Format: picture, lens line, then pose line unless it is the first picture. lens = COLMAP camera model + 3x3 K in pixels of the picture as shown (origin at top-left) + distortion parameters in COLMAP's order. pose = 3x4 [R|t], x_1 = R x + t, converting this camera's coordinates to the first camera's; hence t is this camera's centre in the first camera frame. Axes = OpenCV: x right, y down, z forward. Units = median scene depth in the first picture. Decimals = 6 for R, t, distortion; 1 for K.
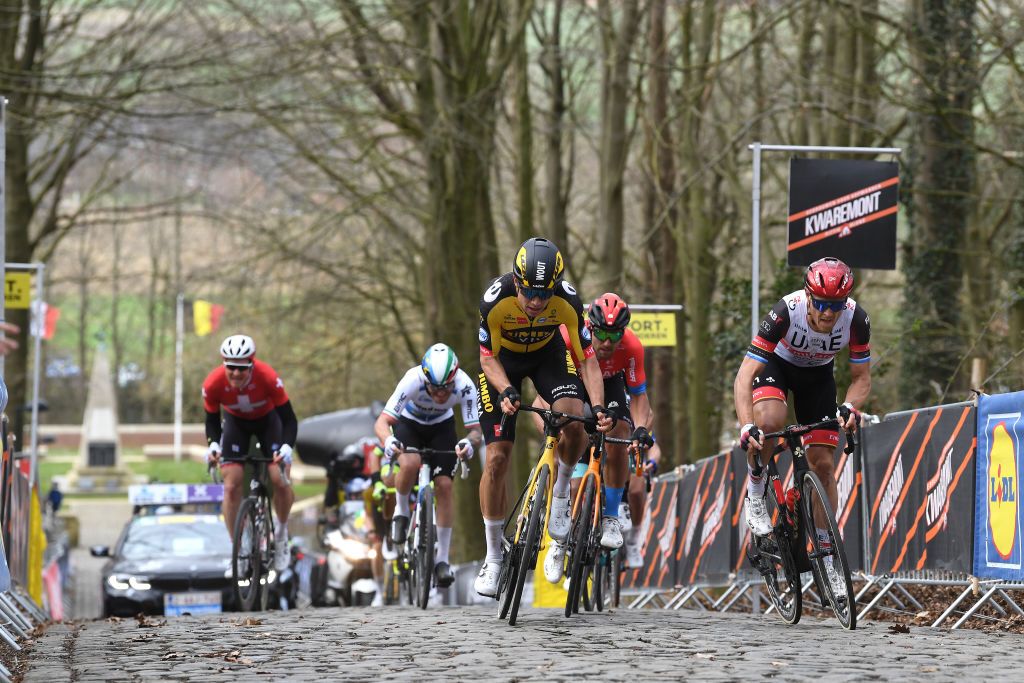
lens RADIAL K [[4494.2, 0, 512.0], [0, 4494.2, 341.5], [0, 0, 1]] dist [0.816653, 1.456767]
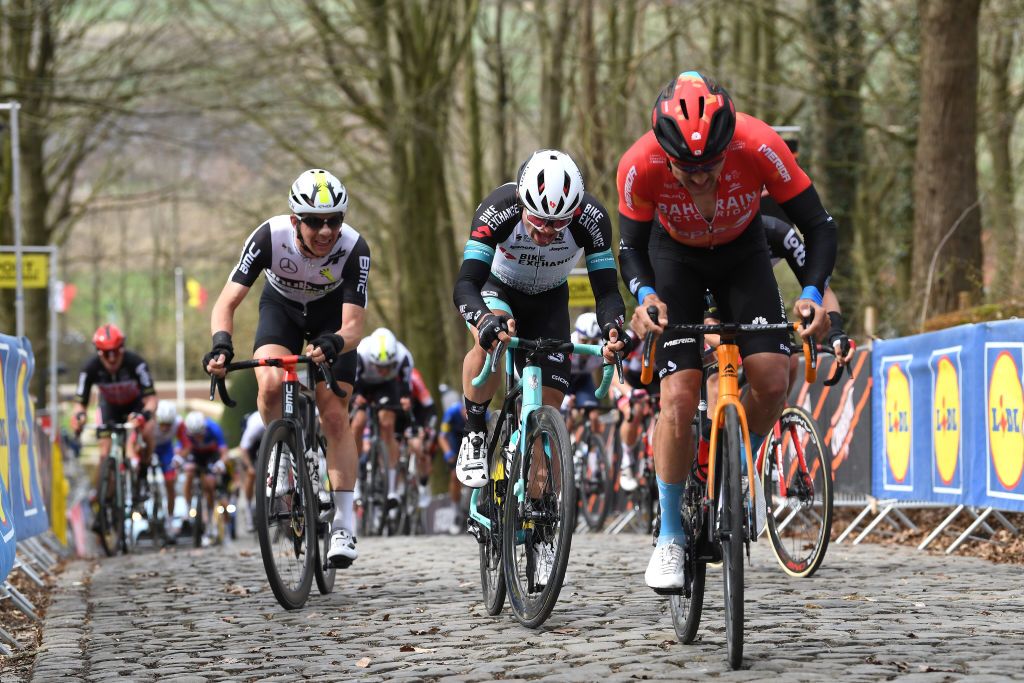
lens RADIAL K [[2879.8, 0, 512.0], [0, 2879.8, 341.5], [0, 0, 1]] dist [0.376086, -0.190019]
pose [[0.999657, -0.026171, -0.000778, 0.011672], [0.026182, 0.999008, 0.036014, -0.016518], [-0.000165, -0.036022, 0.999351, 0.260958]]
